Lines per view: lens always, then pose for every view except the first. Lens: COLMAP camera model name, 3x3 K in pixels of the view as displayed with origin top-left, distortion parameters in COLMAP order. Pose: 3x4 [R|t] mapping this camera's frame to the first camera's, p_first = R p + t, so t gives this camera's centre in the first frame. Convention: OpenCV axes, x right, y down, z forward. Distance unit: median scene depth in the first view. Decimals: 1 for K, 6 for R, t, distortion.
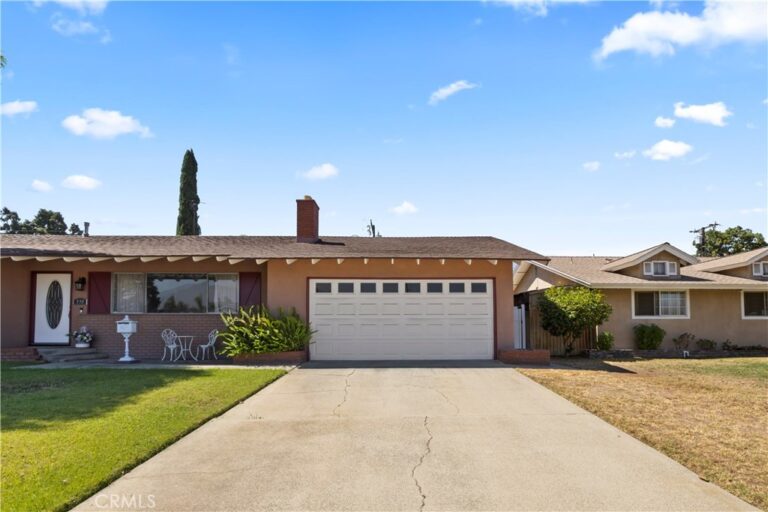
lens RADIAL K [[392.0, 0, 408.3], [0, 392.0, 322.0], [0, 0, 1]] dist [0.000031, 0.000951]
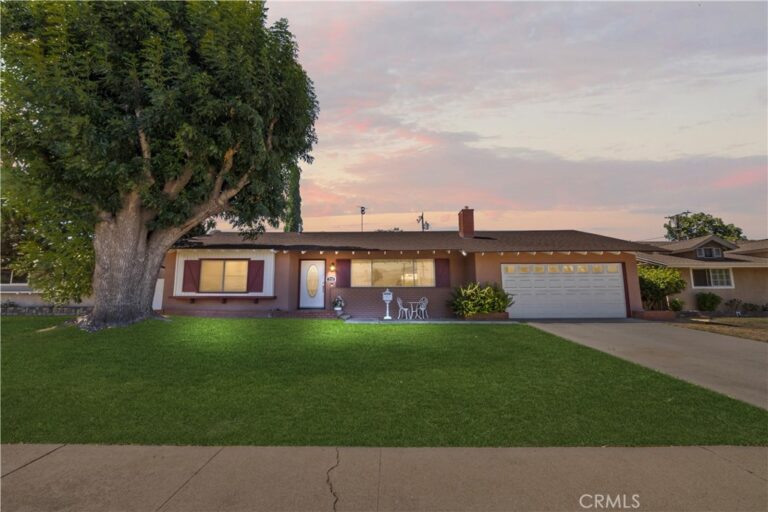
lens RADIAL K [[325.5, 0, 386.4], [0, 325.5, 251.3], [0, 0, 1]] dist [0.000547, 0.000097]
pose [[0.999634, -0.006996, -0.026127, -0.640015], [0.003990, 0.993543, -0.113389, -0.016834], [0.026752, 0.113243, 0.993207, -0.258772]]
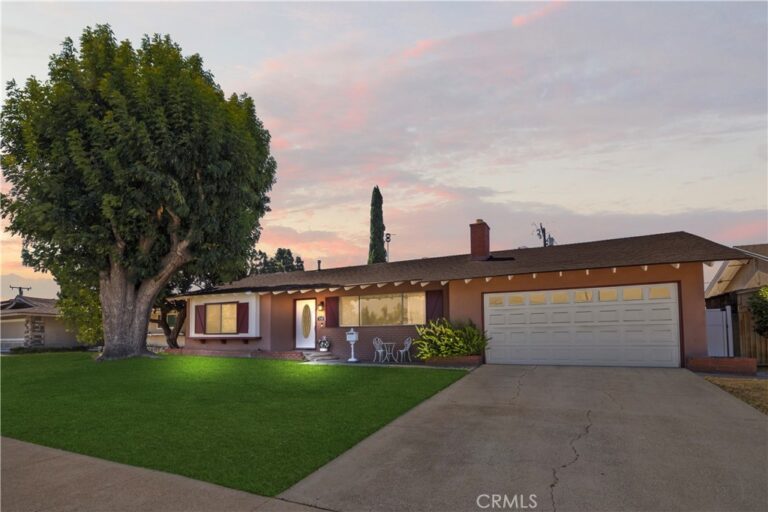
lens RADIAL K [[396.7, 0, 383.9], [0, 396.7, 321.8], [0, 0, 1]] dist [-0.000664, 0.000225]
pose [[0.886642, -0.025713, -0.461741, 0.026645], [0.018456, 0.999625, -0.020228, -0.008216], [0.462088, 0.009413, 0.886784, -0.176589]]
